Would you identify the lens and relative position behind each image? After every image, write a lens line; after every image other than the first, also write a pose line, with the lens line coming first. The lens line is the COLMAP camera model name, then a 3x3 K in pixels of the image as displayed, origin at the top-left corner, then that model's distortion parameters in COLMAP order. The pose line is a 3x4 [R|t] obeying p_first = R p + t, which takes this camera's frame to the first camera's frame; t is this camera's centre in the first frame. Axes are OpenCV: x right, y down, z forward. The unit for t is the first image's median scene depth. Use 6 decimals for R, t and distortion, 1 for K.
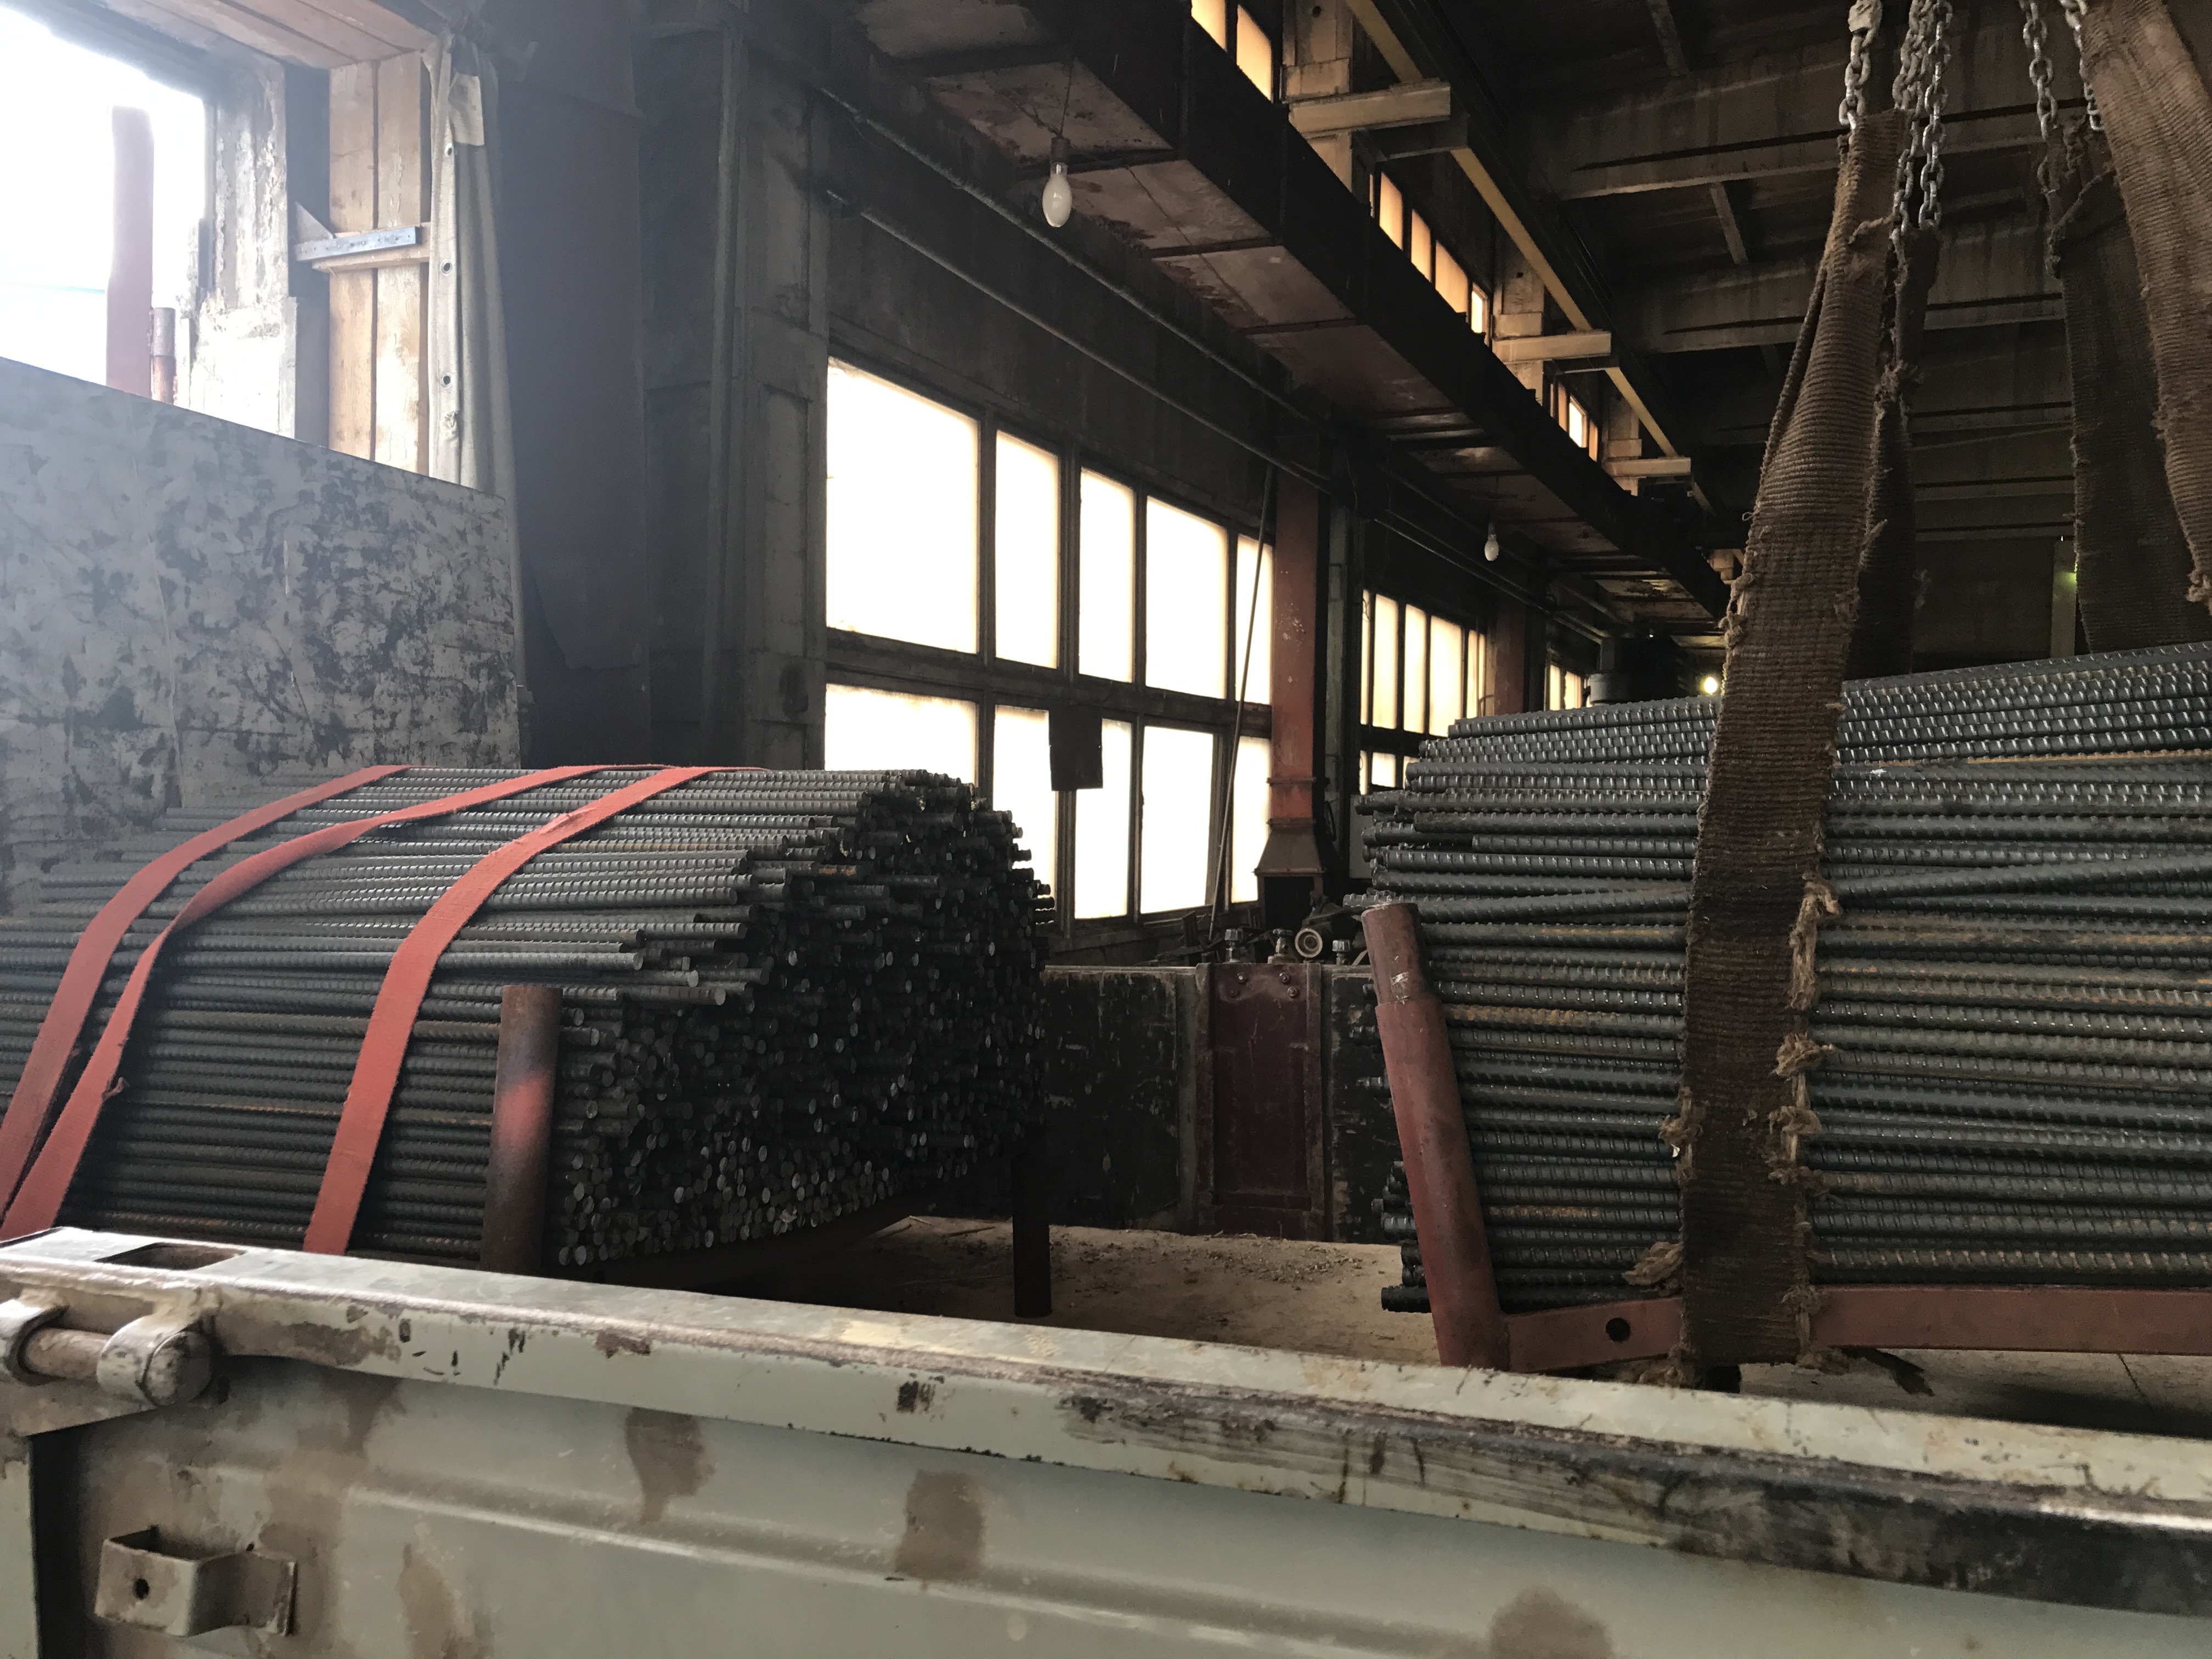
lens RADIAL K [[1723.4, 0, 1139.0], [0, 1723.4, 822.7], [0, 0, 1]] dist [0.038084, -0.049831]
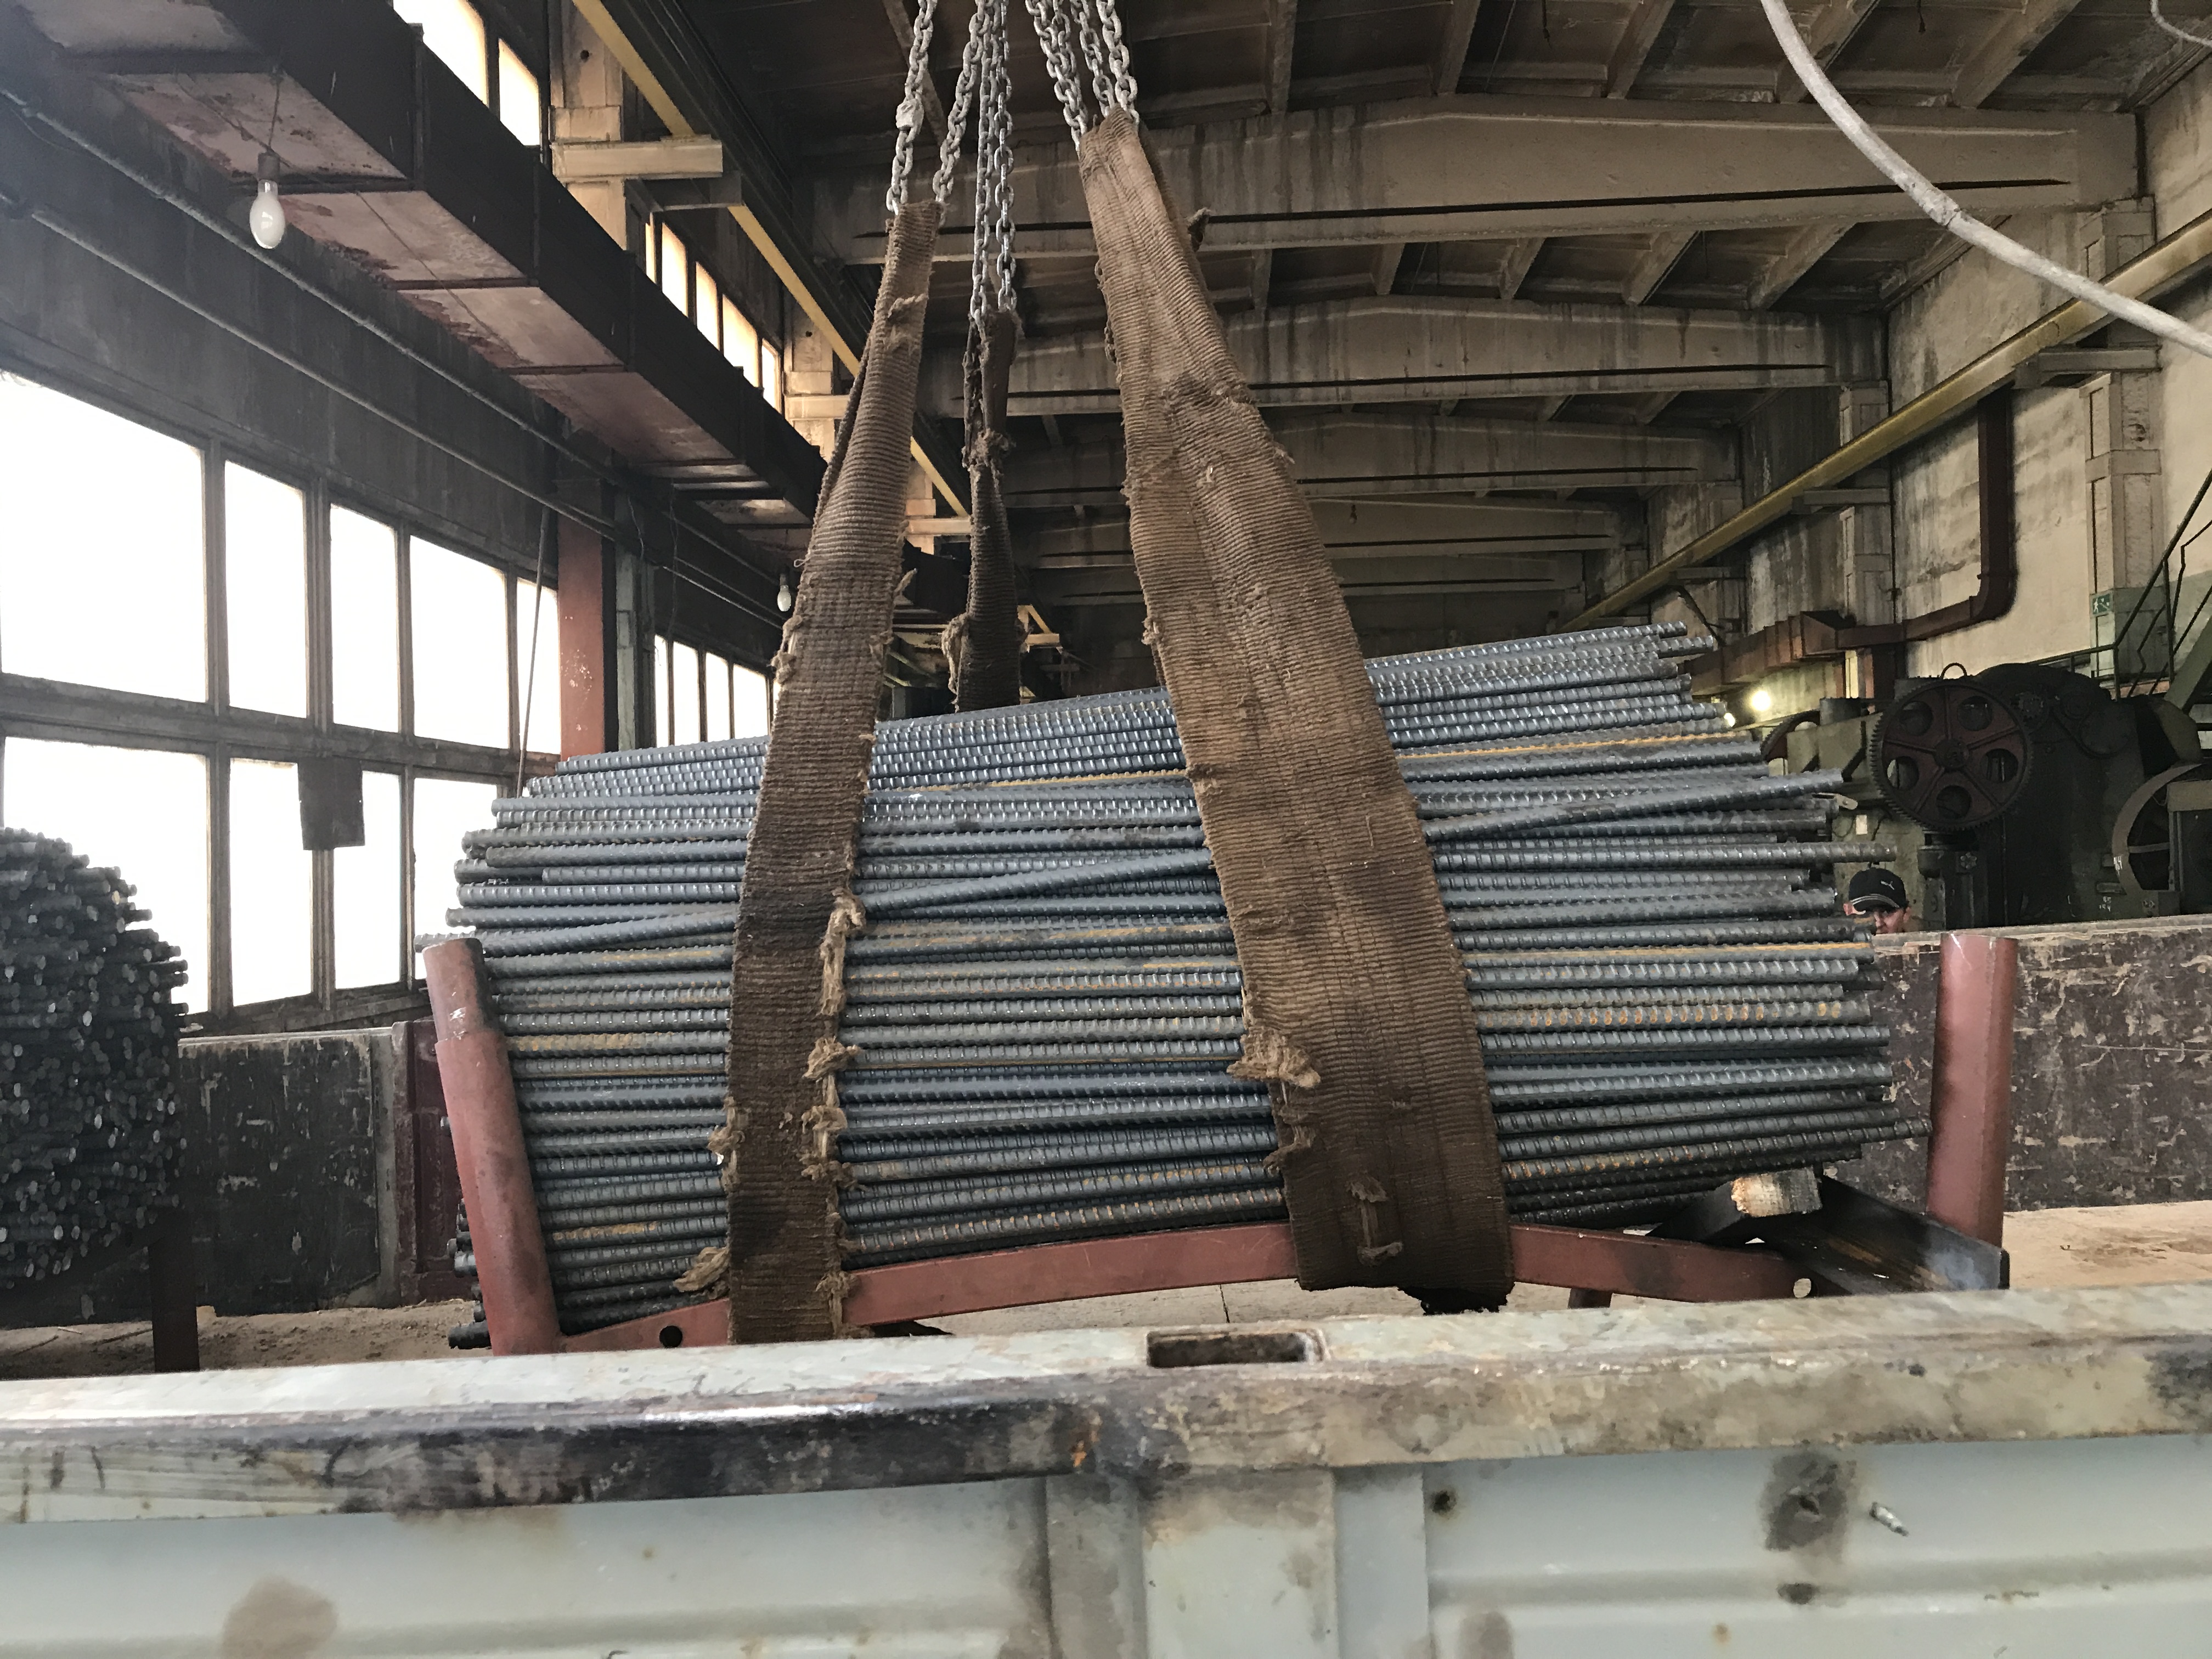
lens RADIAL K [[1723.4, 0, 1139.0], [0, 1723.4, 822.7], [0, 0, 1]] dist [0.038084, -0.049831]
pose [[0.941686, -0.029248, 0.335220, 0.199809], [0.039595, 0.998926, -0.024072, 0.020455], [-0.334156, 0.035941, 0.941832, -0.082356]]
